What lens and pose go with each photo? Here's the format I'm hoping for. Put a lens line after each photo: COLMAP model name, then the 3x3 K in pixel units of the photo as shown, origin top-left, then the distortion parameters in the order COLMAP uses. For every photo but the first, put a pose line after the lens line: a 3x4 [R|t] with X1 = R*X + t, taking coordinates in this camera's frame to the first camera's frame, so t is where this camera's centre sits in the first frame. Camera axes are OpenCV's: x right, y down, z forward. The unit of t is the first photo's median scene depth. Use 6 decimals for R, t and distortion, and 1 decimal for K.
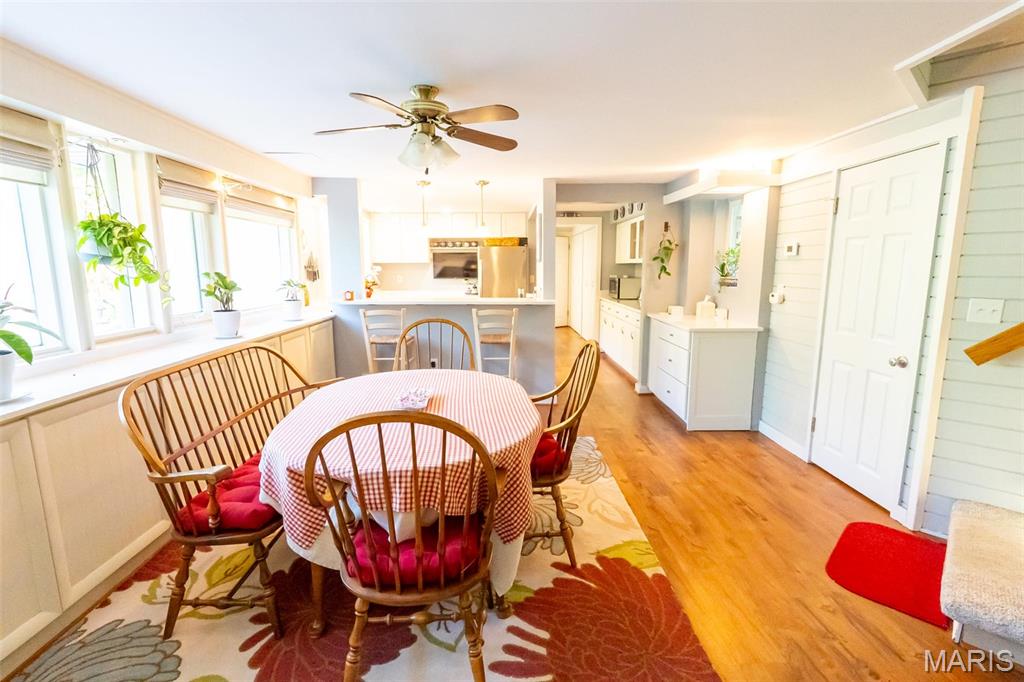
lens RADIAL K [[469.1, 0, 514.6], [0, 469.1, 337.6], [0, 0, 1]] dist [-0.002599, -0.000670]
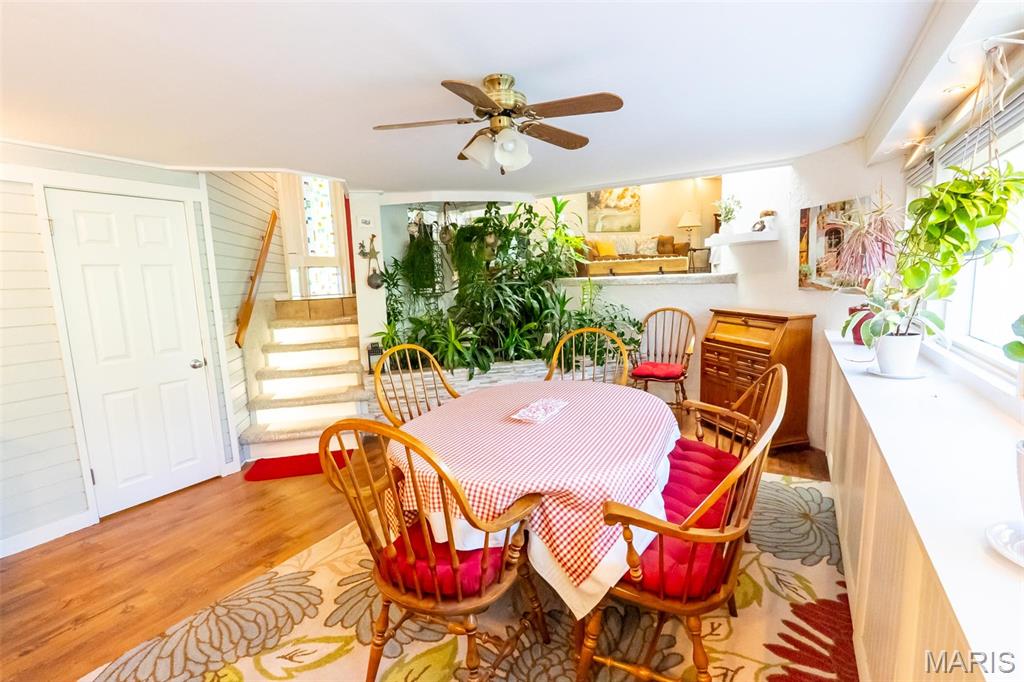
lens RADIAL K [[469.1, 0, 514.5], [0, 469.1, 341.6], [0, 0, 1]] dist [-0.002599, -0.000670]
pose [[-0.845122, -0.034979, 0.533429, -0.591989], [0.126261, 0.956563, 0.262764, -0.229744], [-0.519450, 0.289419, -0.803996, 1.524987]]
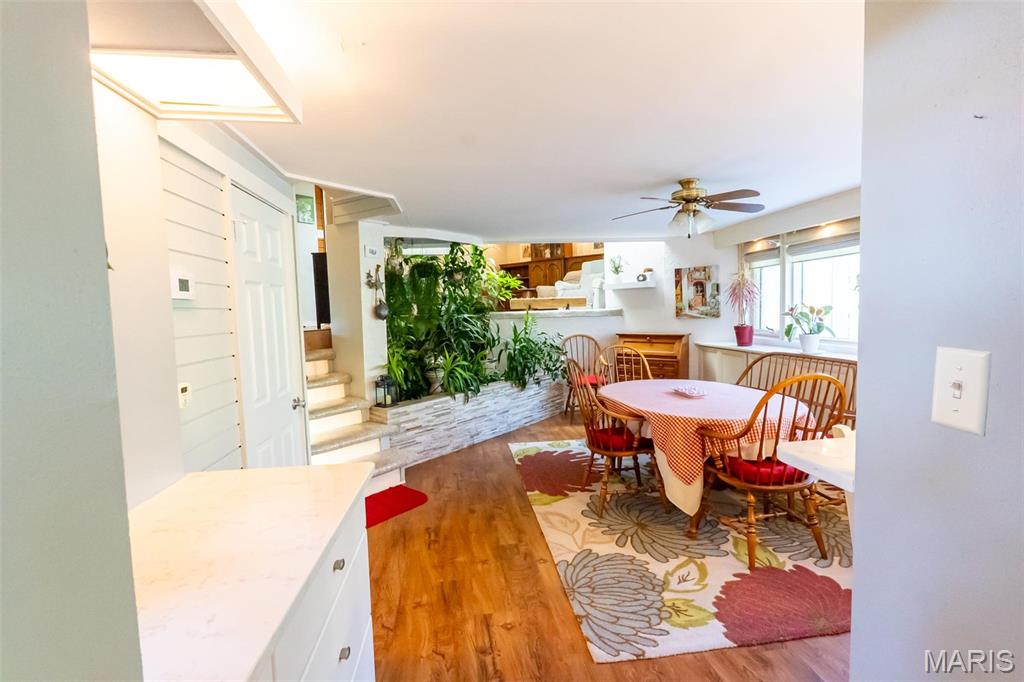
lens RADIAL K [[469.1, 0, 511.5], [0, 469.1, 342.3], [0, 0, 1]] dist [-0.002599, -0.000670]
pose [[-0.994993, 0.043012, -0.090219, 0.408151], [0.021543, 0.973740, 0.226643, -0.314367], [0.097598, 0.223564, -0.969791, 2.017165]]
